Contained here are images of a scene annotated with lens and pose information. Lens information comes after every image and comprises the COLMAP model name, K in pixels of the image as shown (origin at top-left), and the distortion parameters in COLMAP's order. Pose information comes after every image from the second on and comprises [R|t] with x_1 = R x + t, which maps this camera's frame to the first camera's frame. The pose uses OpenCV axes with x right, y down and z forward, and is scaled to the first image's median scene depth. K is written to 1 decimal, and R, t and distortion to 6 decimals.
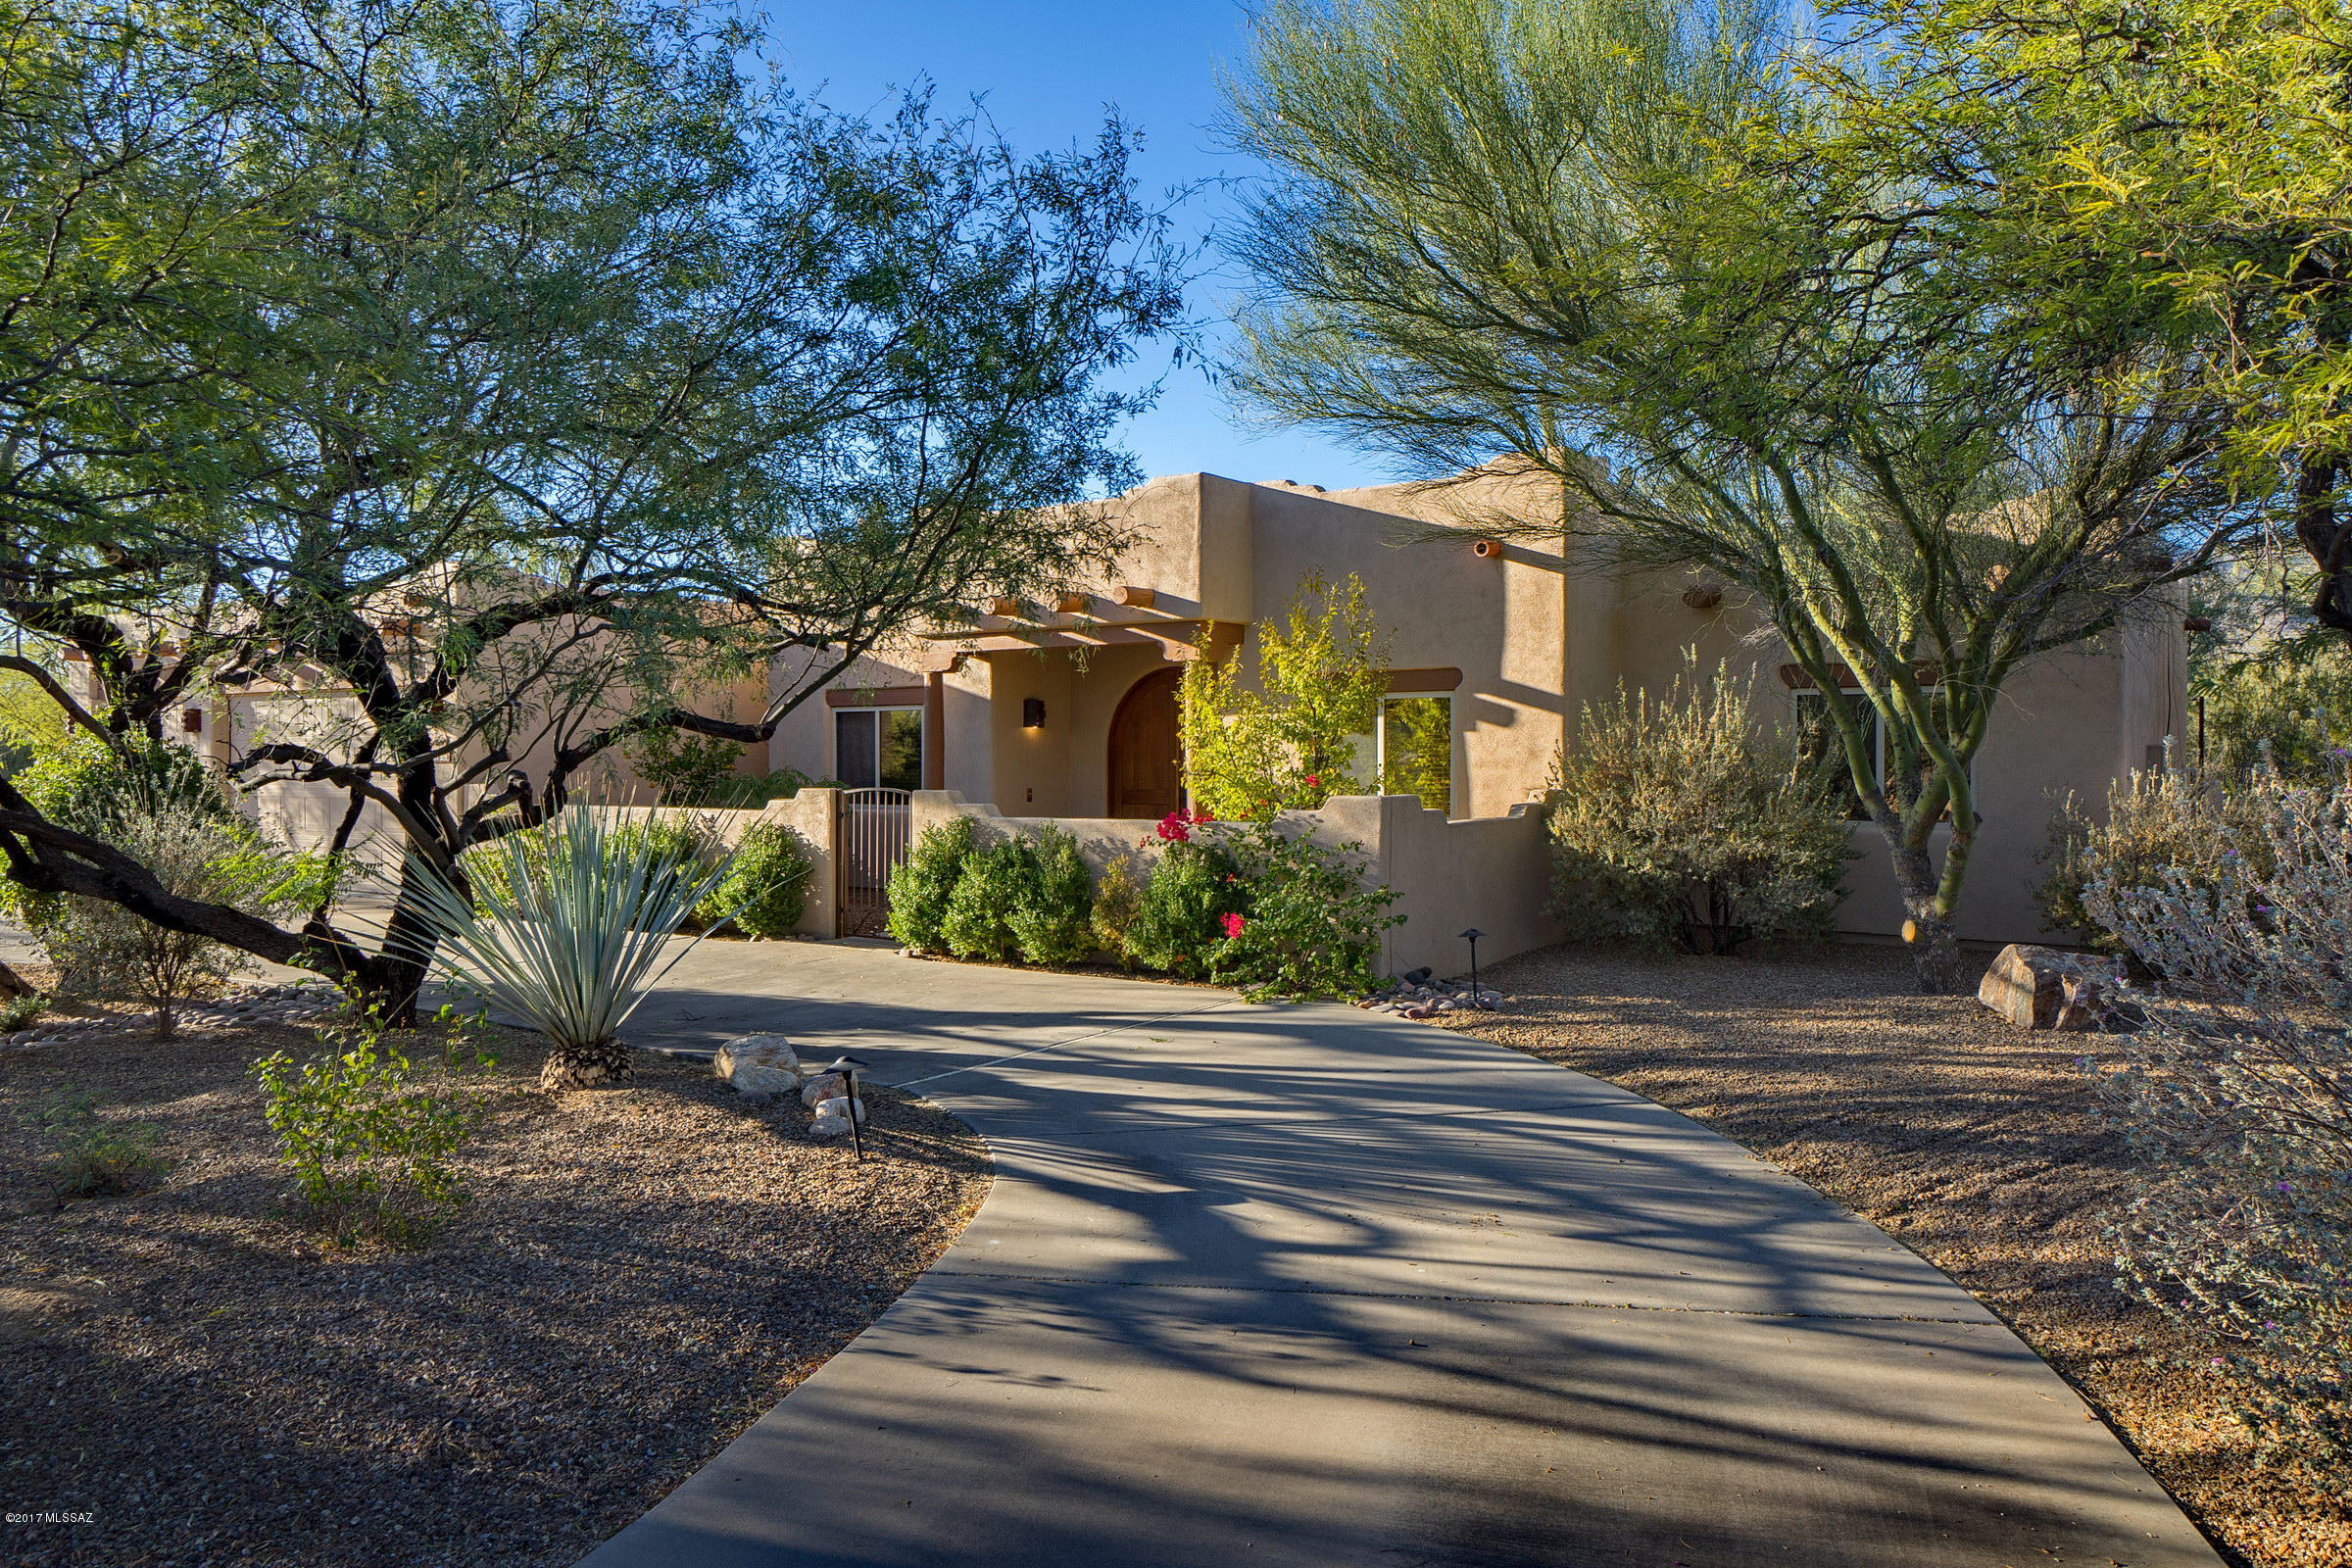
lens RADIAL K [[1602.9, 0, 1176.6], [0, 1602.9, 781.6], [0, 0, 1]] dist [-0.004690, -0.000215]
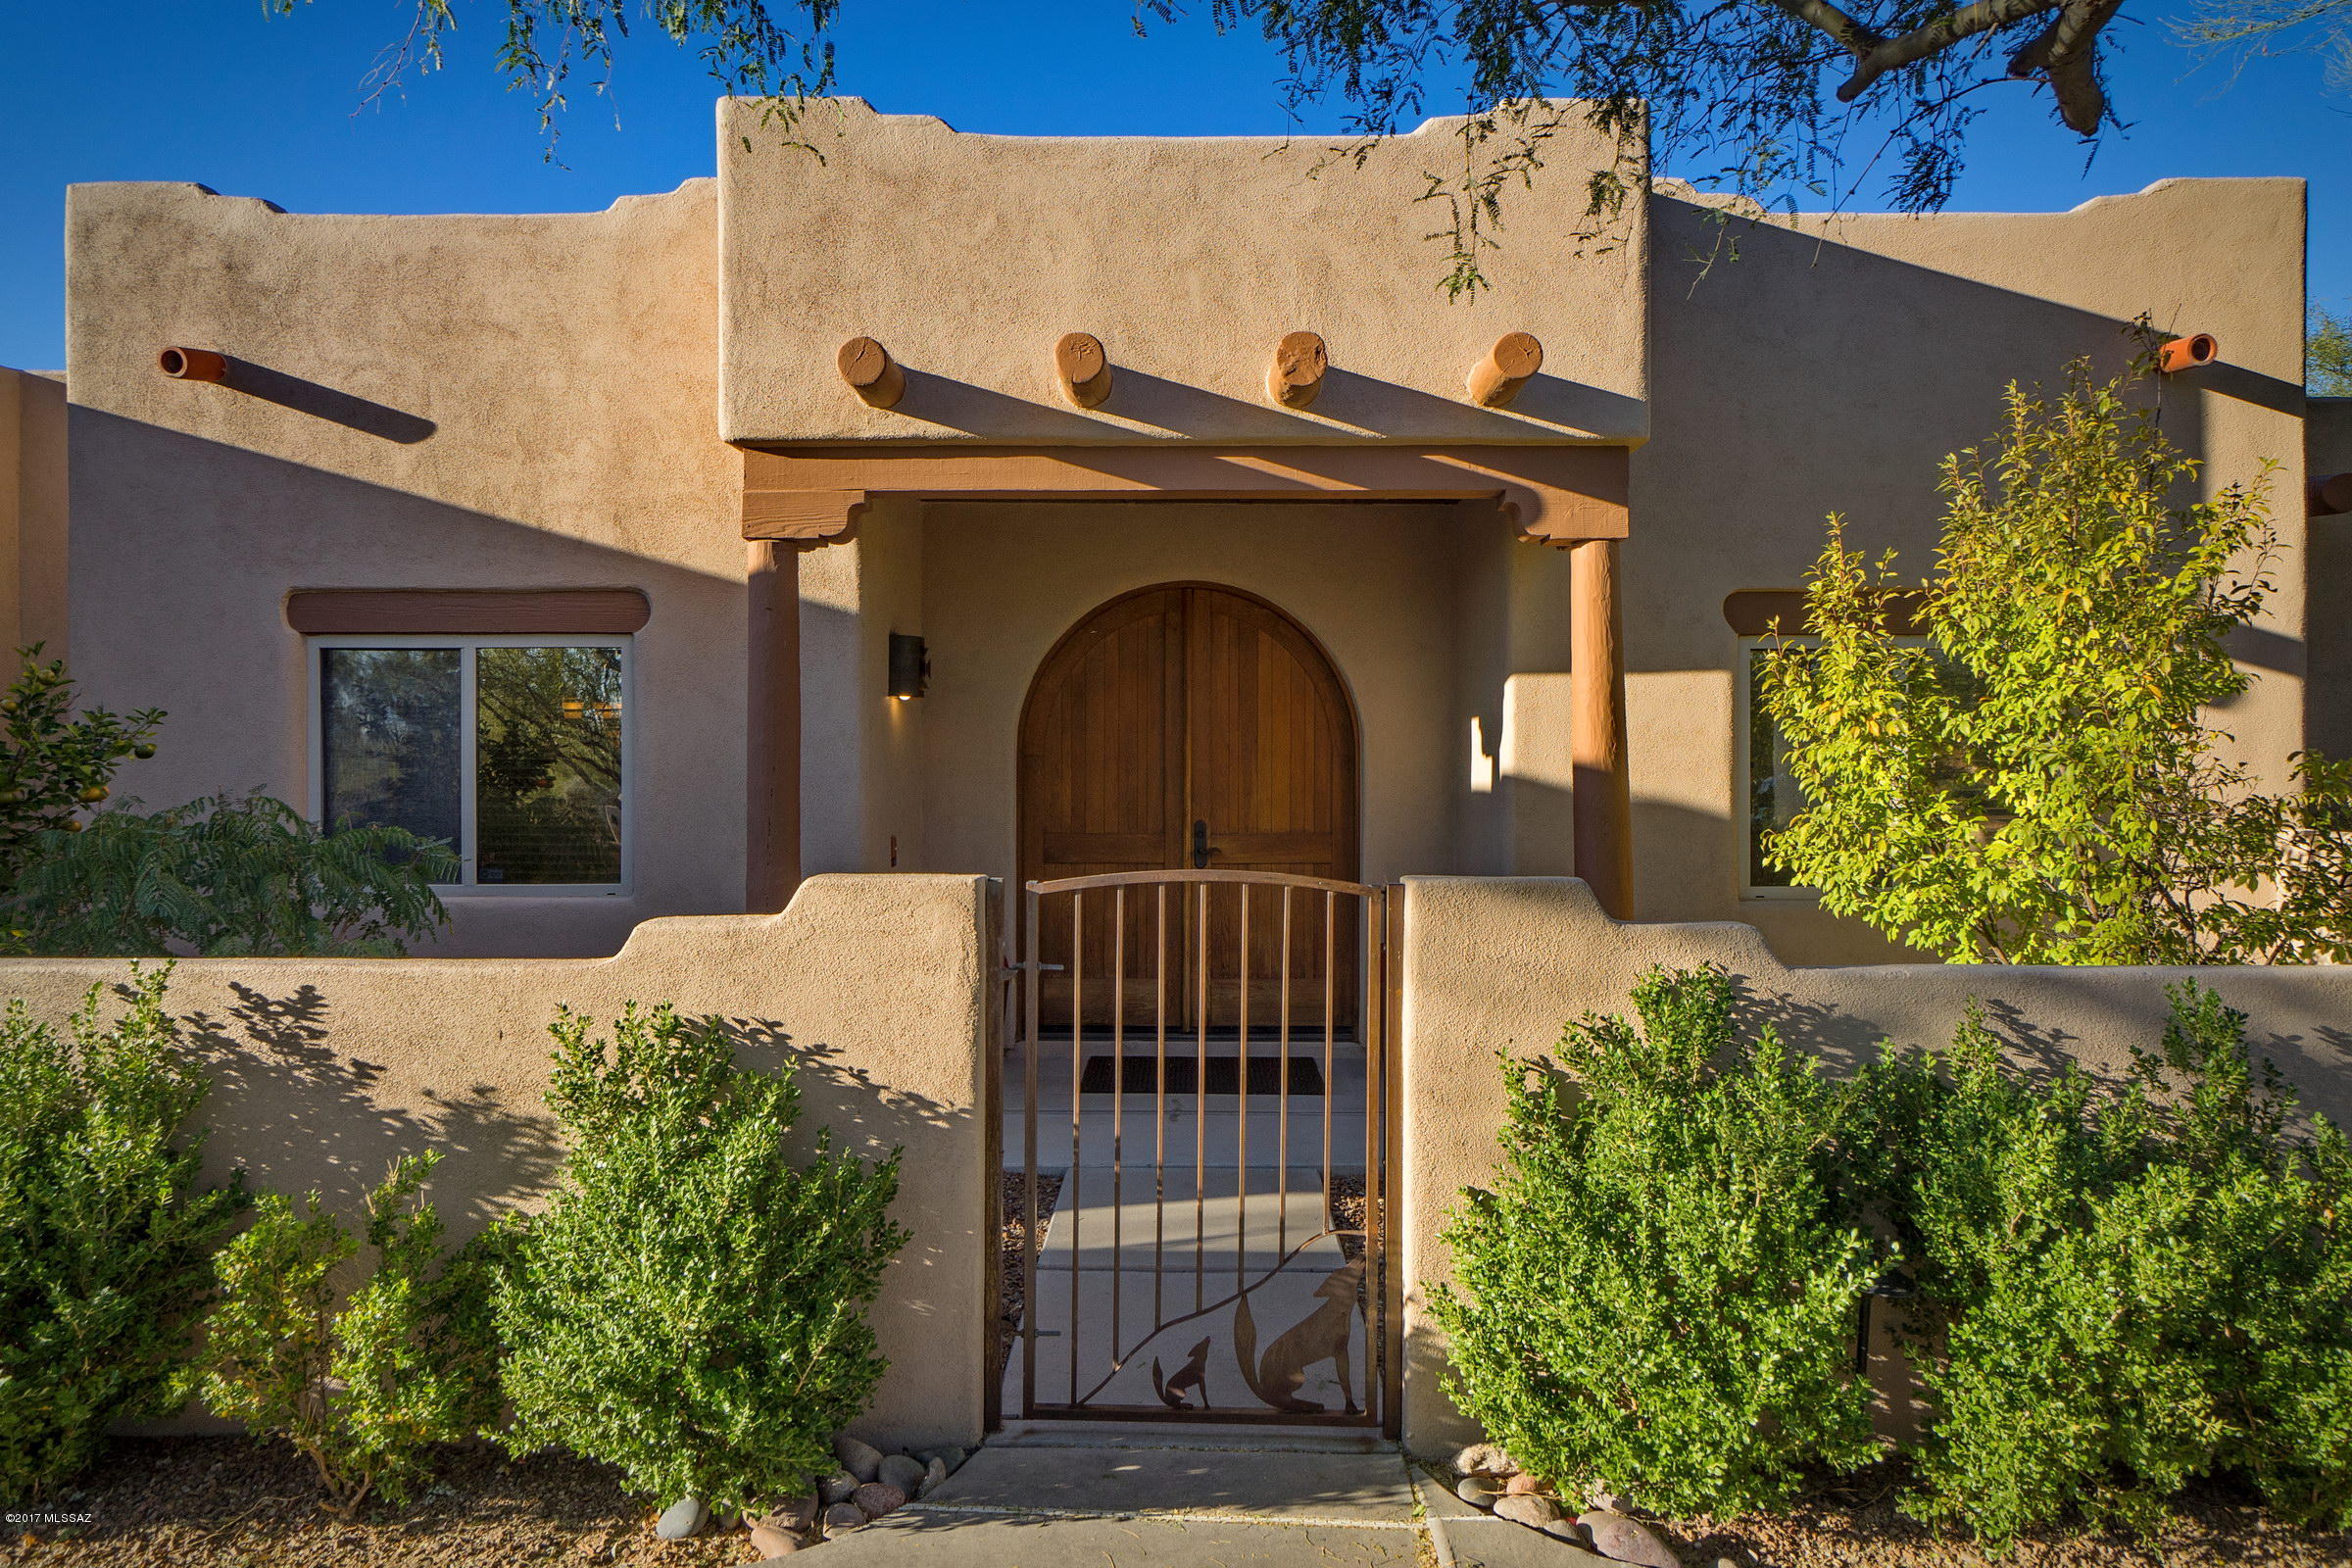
lens RADIAL K [[1529.7, 0, 1177.3], [0, 1529.7, 779.5], [0, 0, 1]] dist [-0.003401, 0.008451]
pose [[0.826093, 0.000452, 0.563534, -0.322121], [0.004991, 0.999955, -0.008118, -0.009061], [-0.563512, 0.009519, 0.826053, 0.744188]]
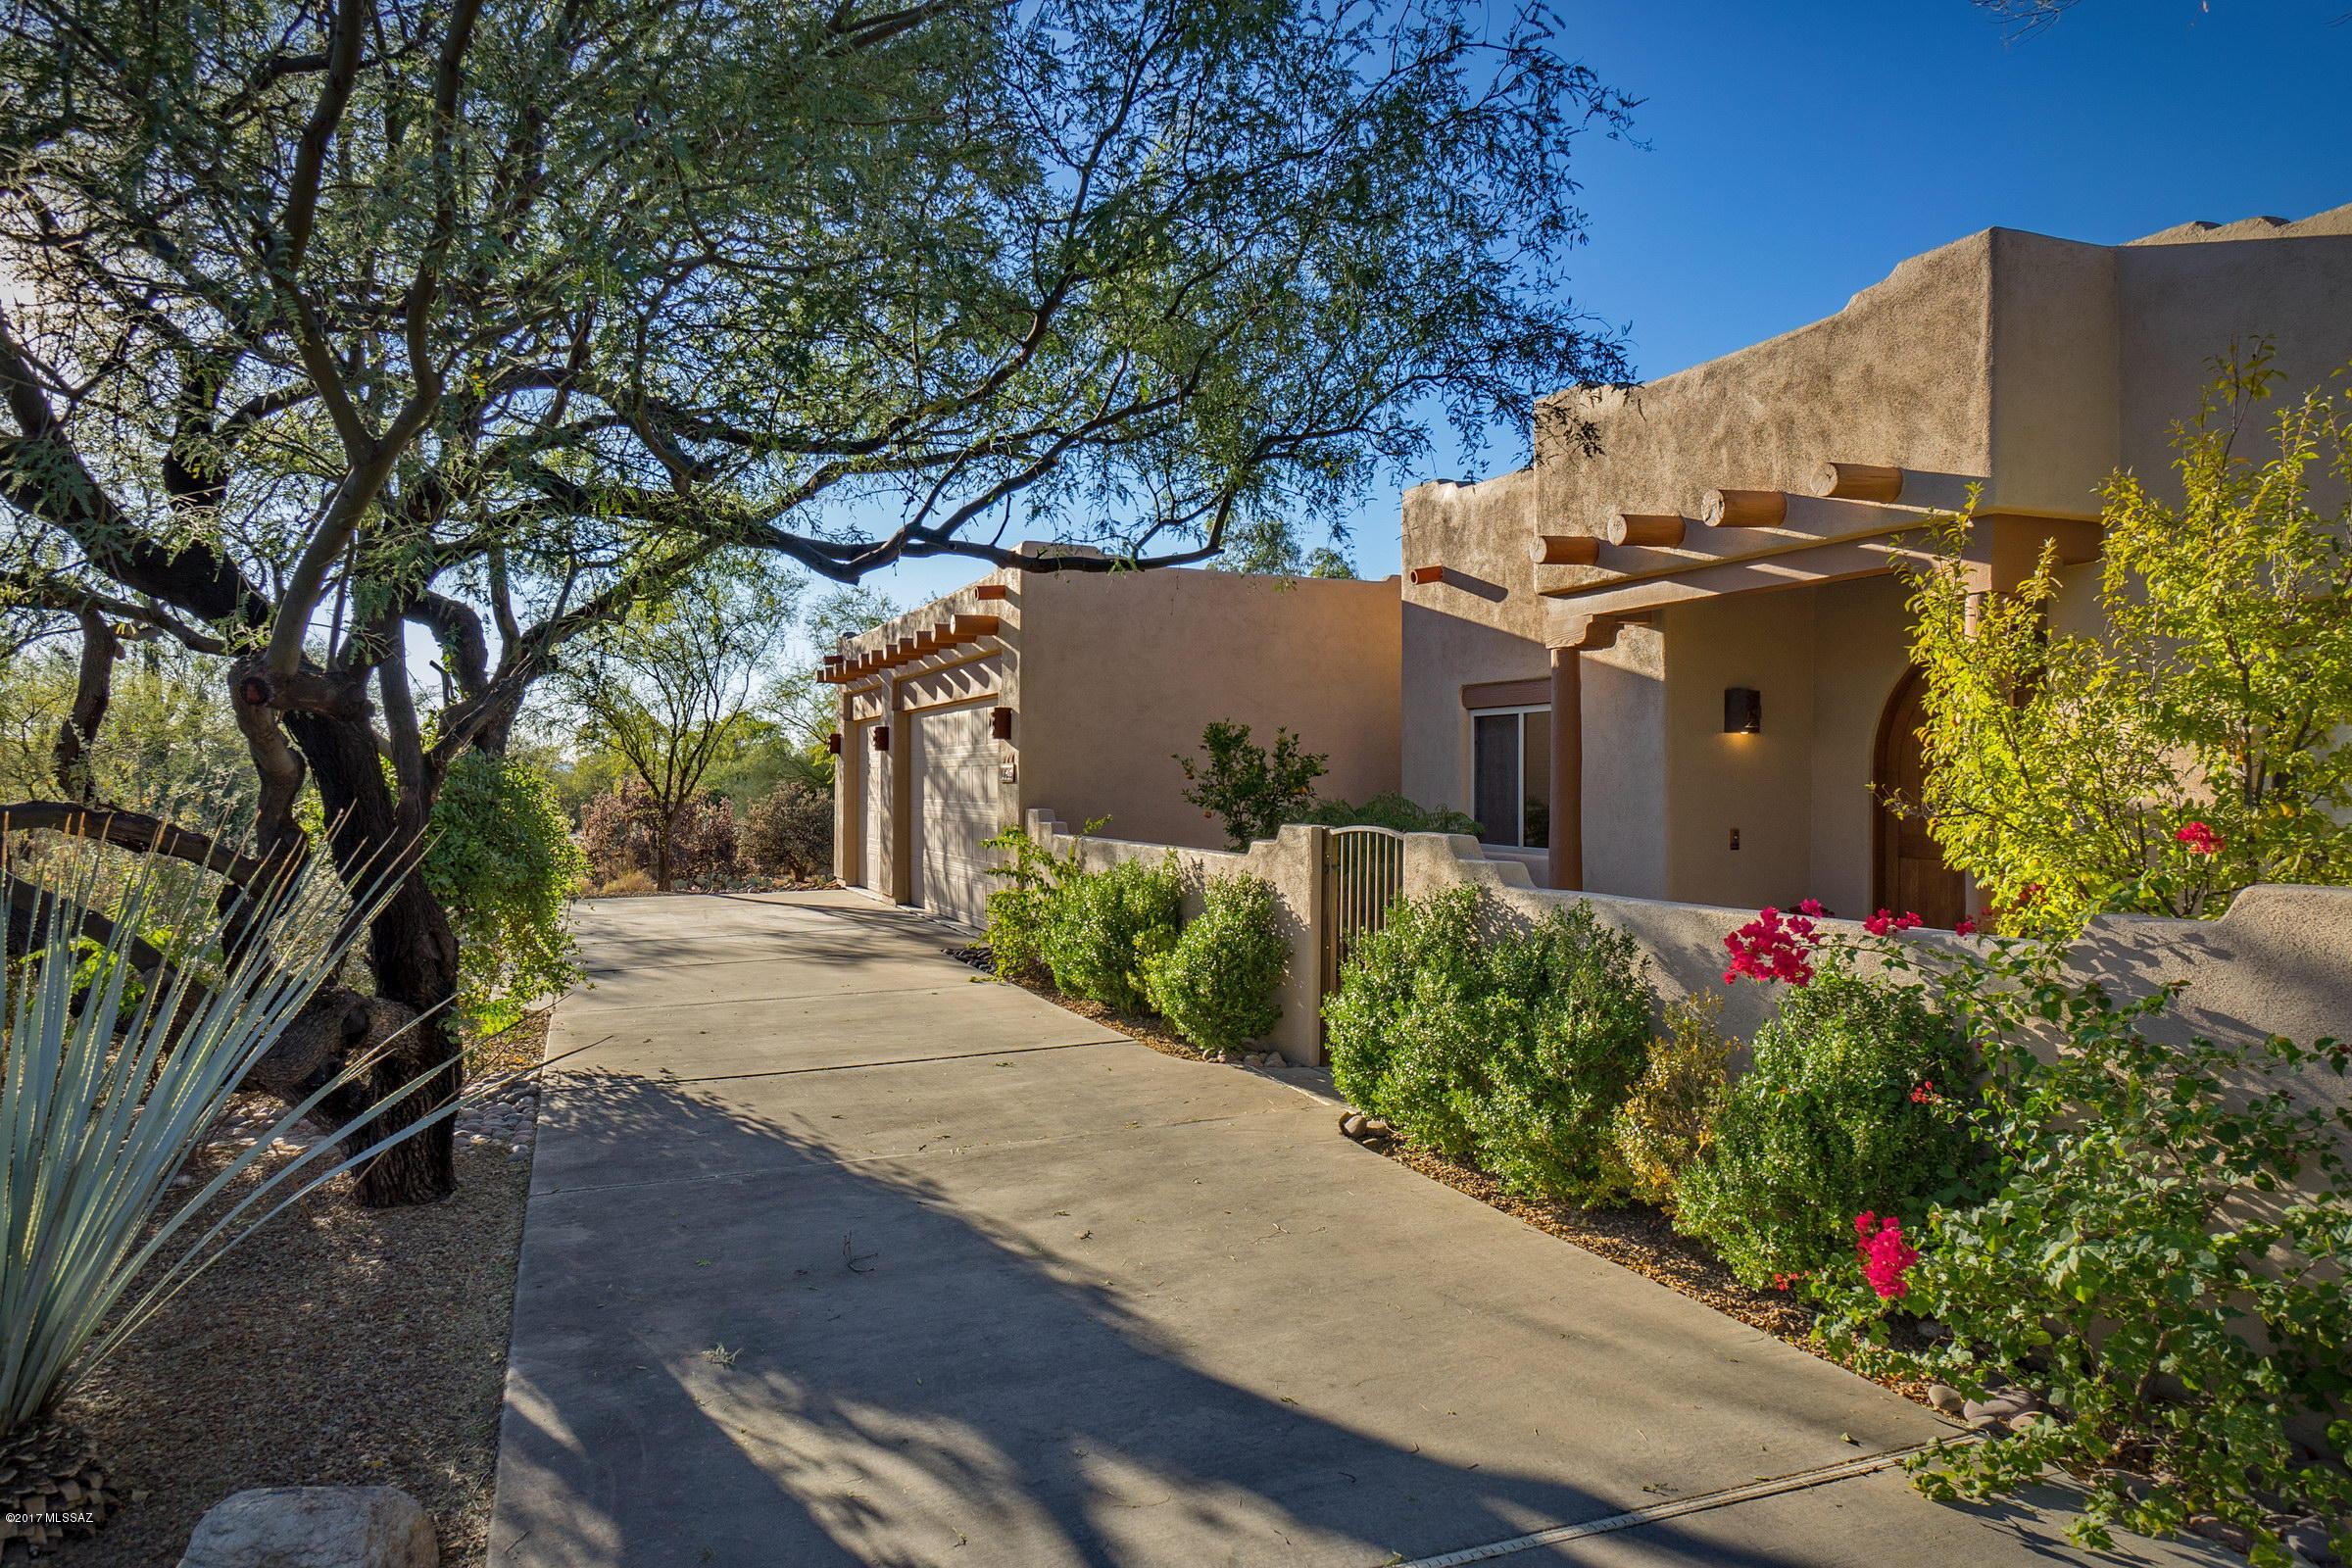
lens RADIAL K [[1529.7, 0, 1182.9], [0, 1529.7, 769.3], [0, 0, 1]] dist [-0.003401, 0.008451]
pose [[0.843179, 0.001506, -0.537631, 0.060620], [-0.014712, 0.999686, -0.020274, -0.004514], [0.537432, 0.025004, 0.842936, 0.452032]]
